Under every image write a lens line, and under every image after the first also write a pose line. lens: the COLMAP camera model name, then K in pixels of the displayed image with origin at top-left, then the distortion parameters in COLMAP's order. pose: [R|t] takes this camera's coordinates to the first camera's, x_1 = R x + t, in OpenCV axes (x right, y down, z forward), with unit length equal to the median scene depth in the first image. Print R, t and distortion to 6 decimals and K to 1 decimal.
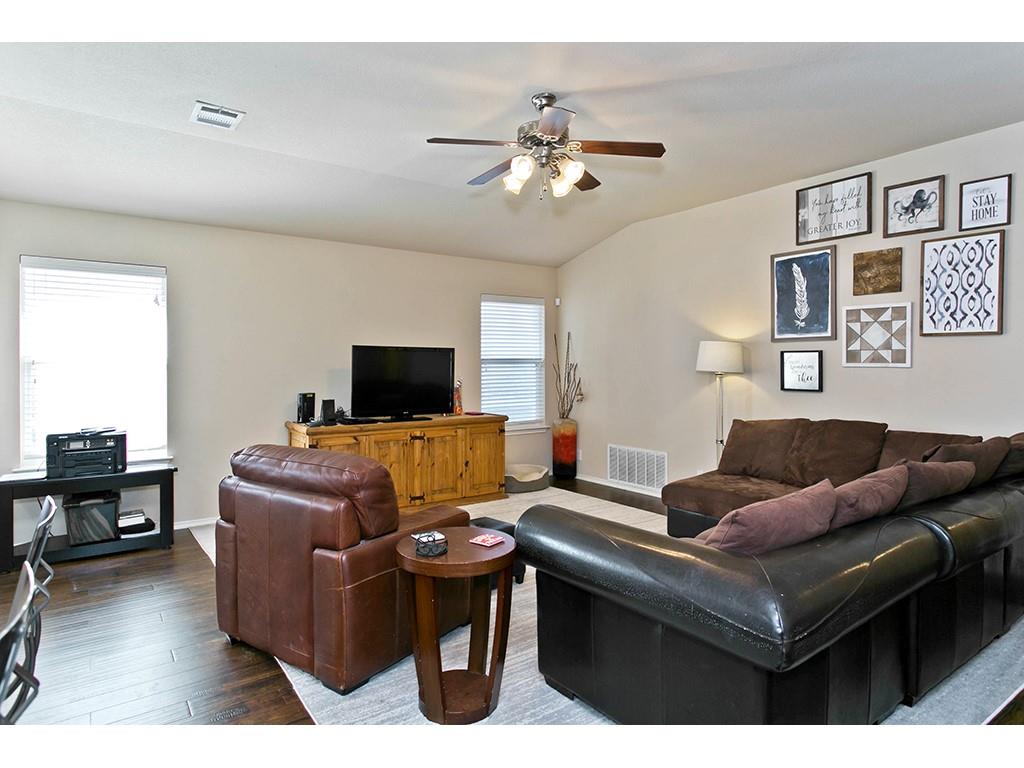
lens RADIAL K [[603.5, 0, 533.2], [0, 603.5, 386.9], [0, 0, 1]] dist [0.004666, 0.005941]
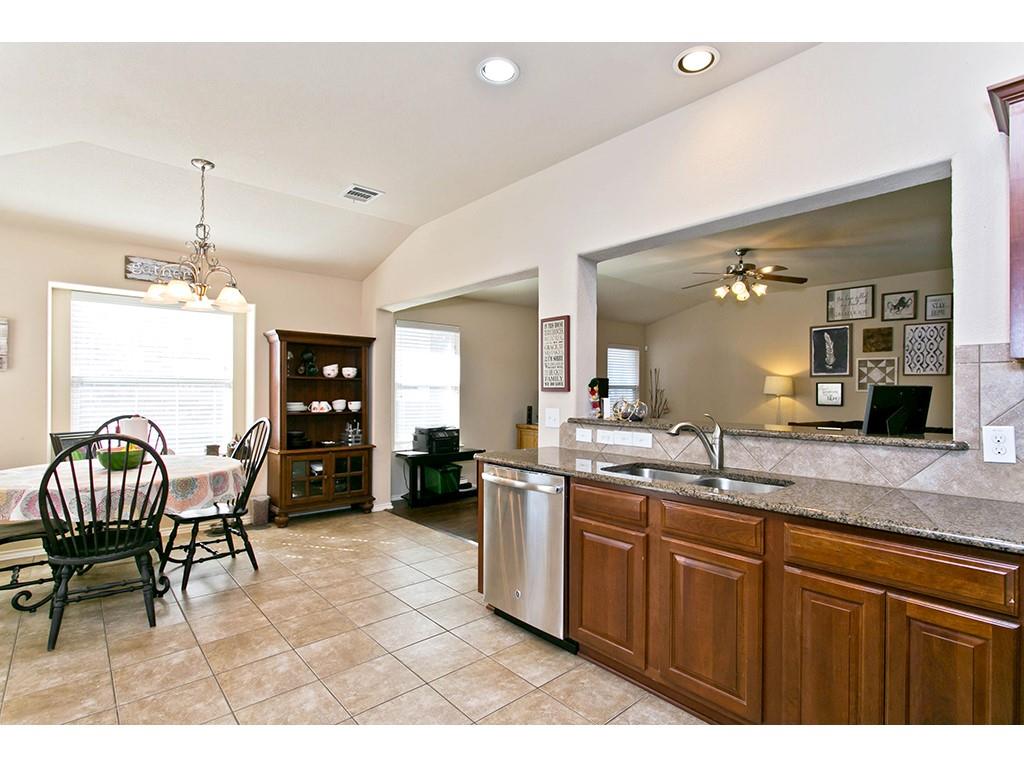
lens RADIAL K [[537.2, 0, 509.9], [0, 537.2, 404.0], [0, 0, 1]] dist [0.009167, -0.000127]
pose [[0.992961, 0.006744, 0.118249, -0.712925], [-0.005343, 0.999912, -0.012159, 0.027814], [-0.118321, 0.011441, 0.992910, -0.471766]]
